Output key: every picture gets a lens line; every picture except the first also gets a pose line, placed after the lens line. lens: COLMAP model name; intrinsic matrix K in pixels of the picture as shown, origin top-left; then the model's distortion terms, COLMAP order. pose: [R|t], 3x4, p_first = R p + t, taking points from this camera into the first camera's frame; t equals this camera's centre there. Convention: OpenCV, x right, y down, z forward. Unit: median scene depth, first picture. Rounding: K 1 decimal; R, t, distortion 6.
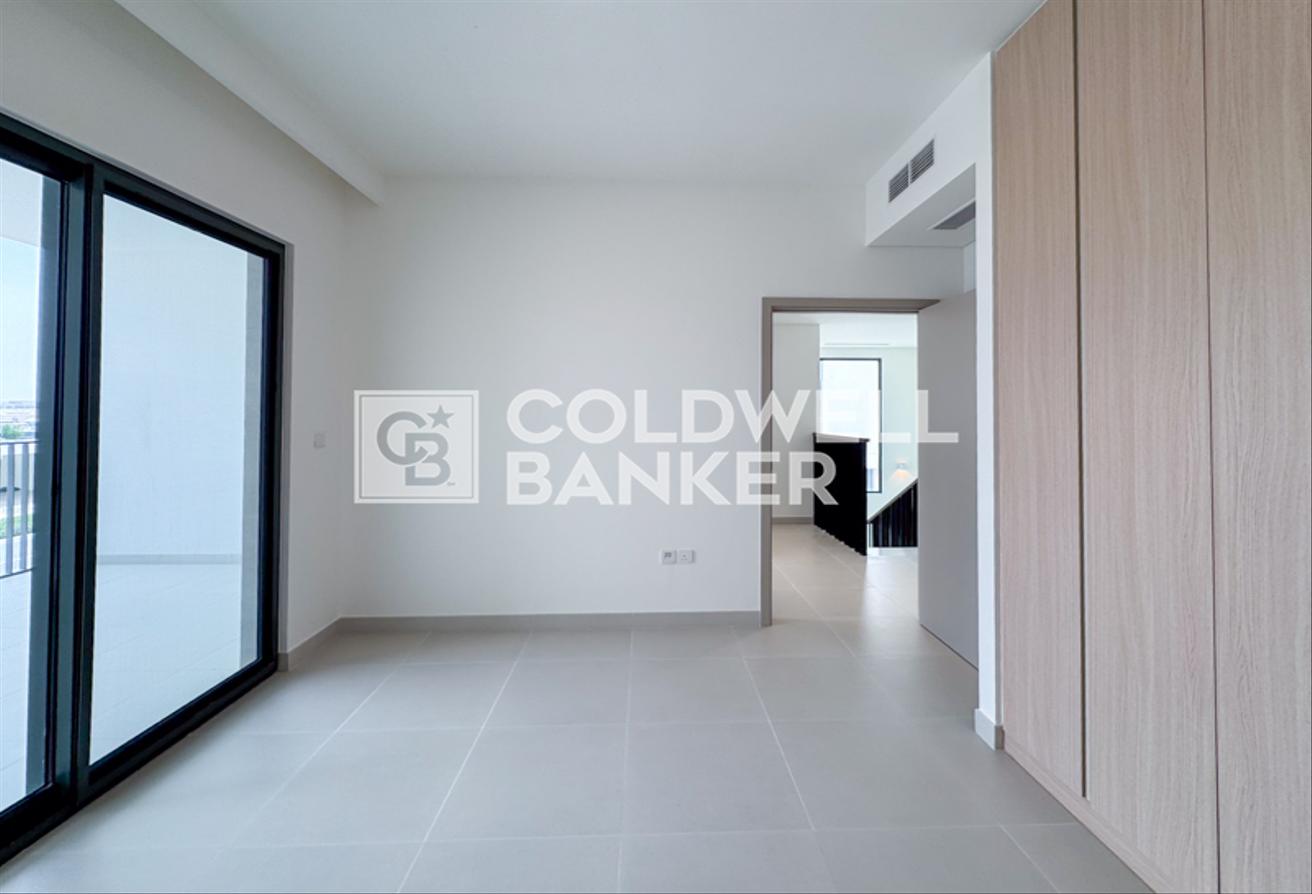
lens RADIAL K [[546.7, 0, 658.8], [0, 546.7, 401.7], [0, 0, 1]] dist [-0.001427, -0.000220]
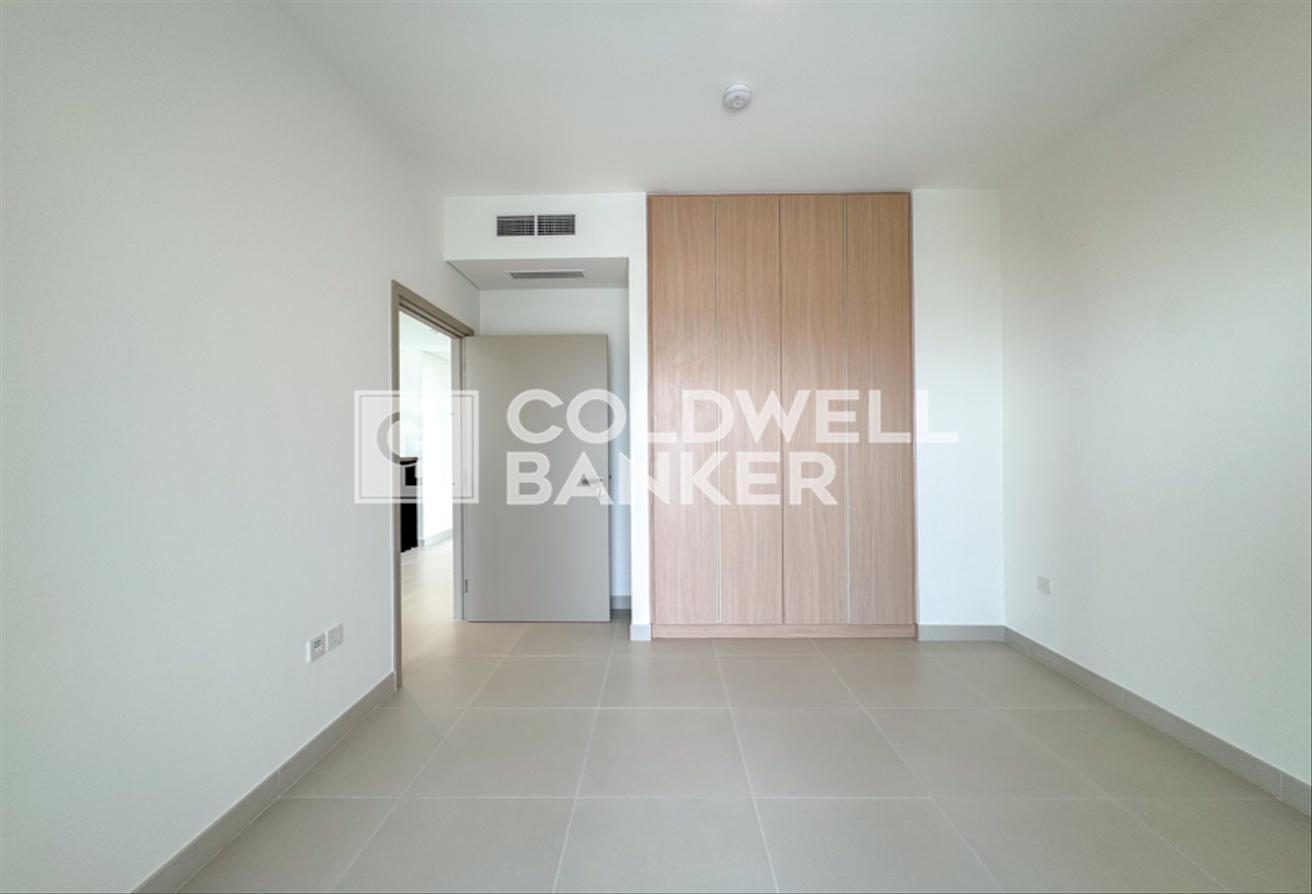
lens RADIAL K [[526.0, 0, 656.0], [0, 526.0, 447.0], [0, 0, 1]] dist [-0.001338, 0.000008]
pose [[0.036674, -0.000933, 0.999327, -0.834864], [-0.010709, 0.999942, 0.001327, 0.071512], [-0.999270, -0.010751, 0.036662, 0.866485]]
